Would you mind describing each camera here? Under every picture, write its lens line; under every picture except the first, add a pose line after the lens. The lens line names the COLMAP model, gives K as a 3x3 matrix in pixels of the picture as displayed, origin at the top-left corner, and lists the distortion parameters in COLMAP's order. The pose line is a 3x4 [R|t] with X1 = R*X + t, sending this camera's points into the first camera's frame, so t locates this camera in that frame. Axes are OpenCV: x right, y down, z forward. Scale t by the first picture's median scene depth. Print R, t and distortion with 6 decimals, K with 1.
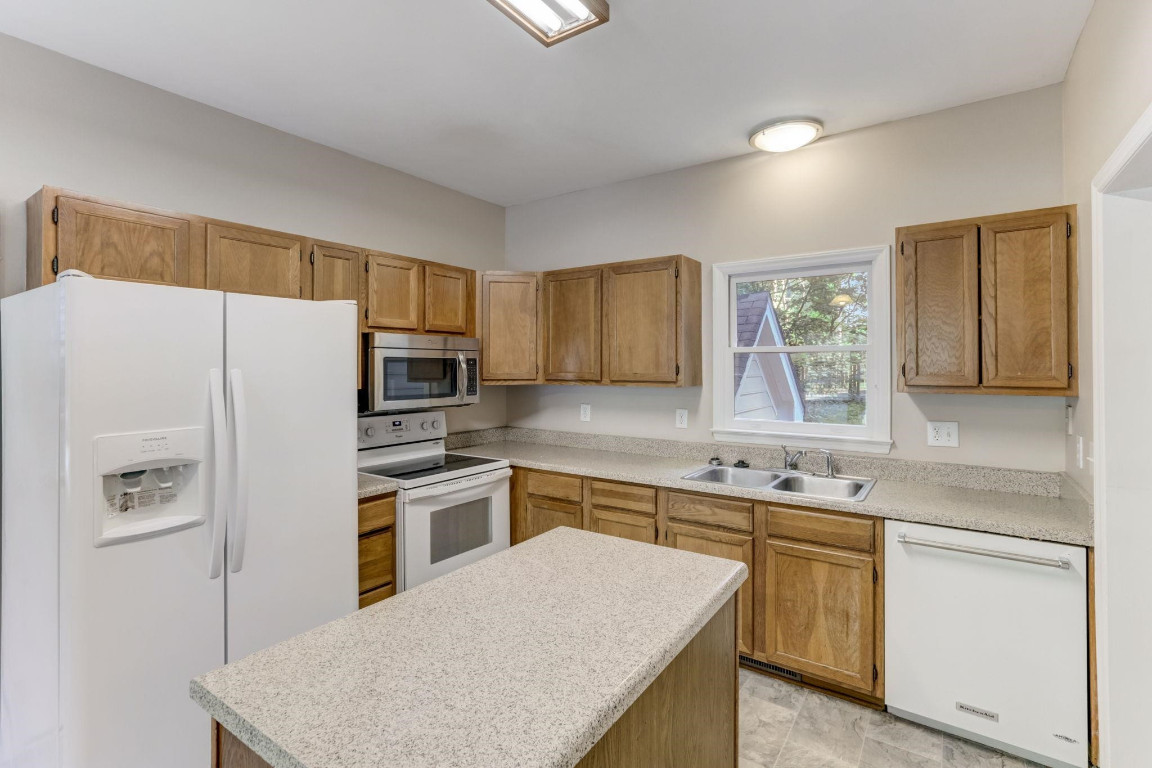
lens RADIAL K [[546.4, 0, 571.5], [0, 546.4, 362.1], [0, 0, 1]] dist [-0.020357, 0.012072]
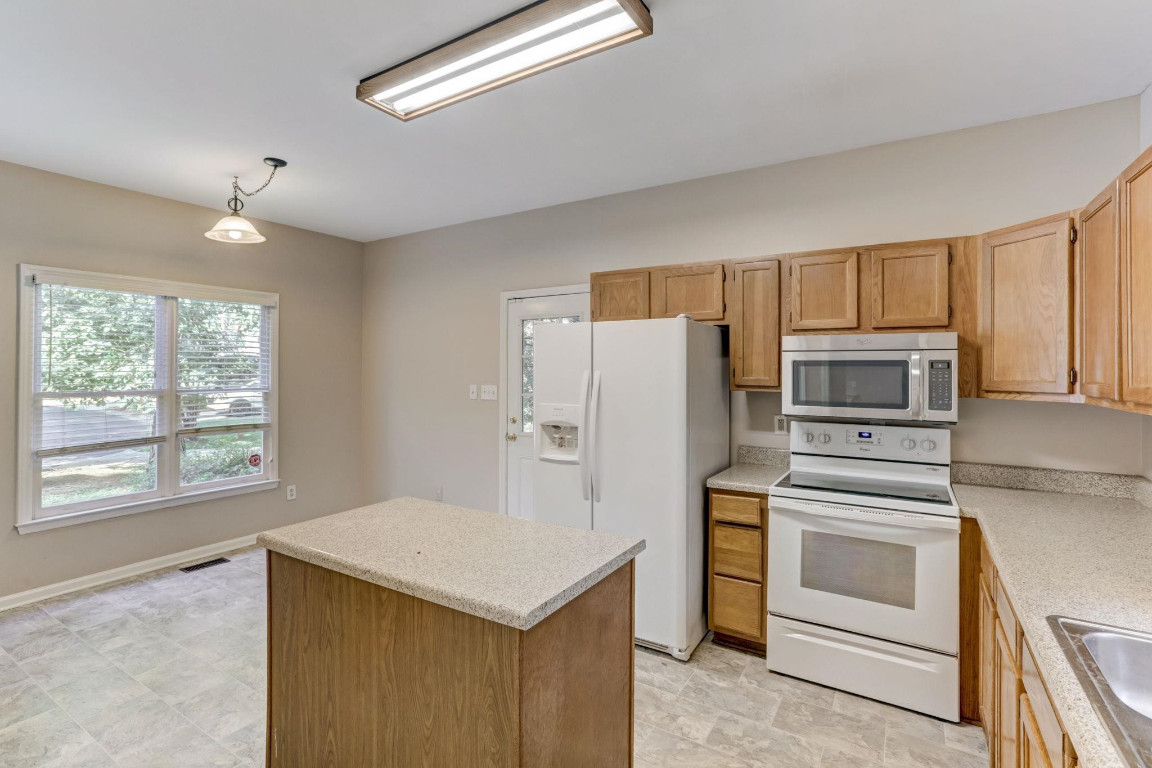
lens RADIAL K [[546.4, 0, 571.5], [0, 546.4, 362.1], [0, 0, 1]] dist [-0.020357, 0.012072]
pose [[0.056093, -0.006729, -0.998403, 0.653666], [0.004596, 0.999968, -0.006482, -0.002259], [0.998415, -0.004225, 0.056122, 0.581114]]
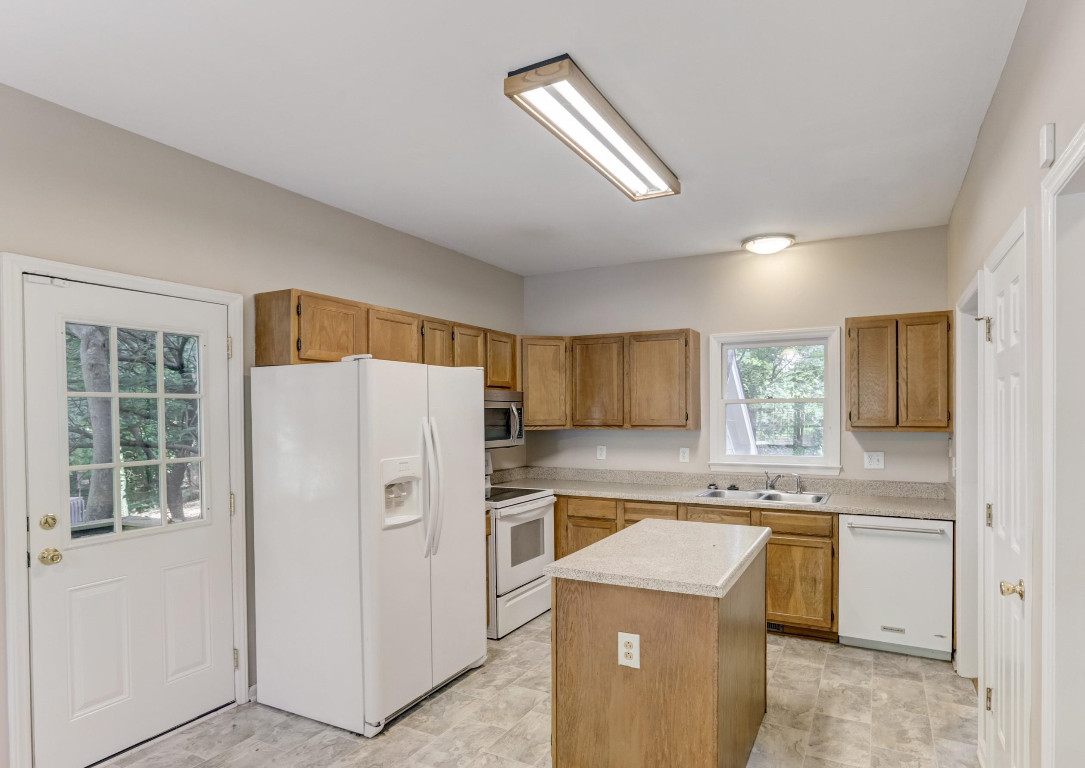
lens RADIAL K [[623.2, 0, 564.1], [0, 623.2, 419.3], [0, 0, 1]] dist [-0.016544, 0.000908]
pose [[0.990254, -0.005373, 0.139172, -0.349611], [0.003079, 0.999856, 0.016693, -0.005884], [-0.139241, -0.016102, 0.990128, -0.500883]]
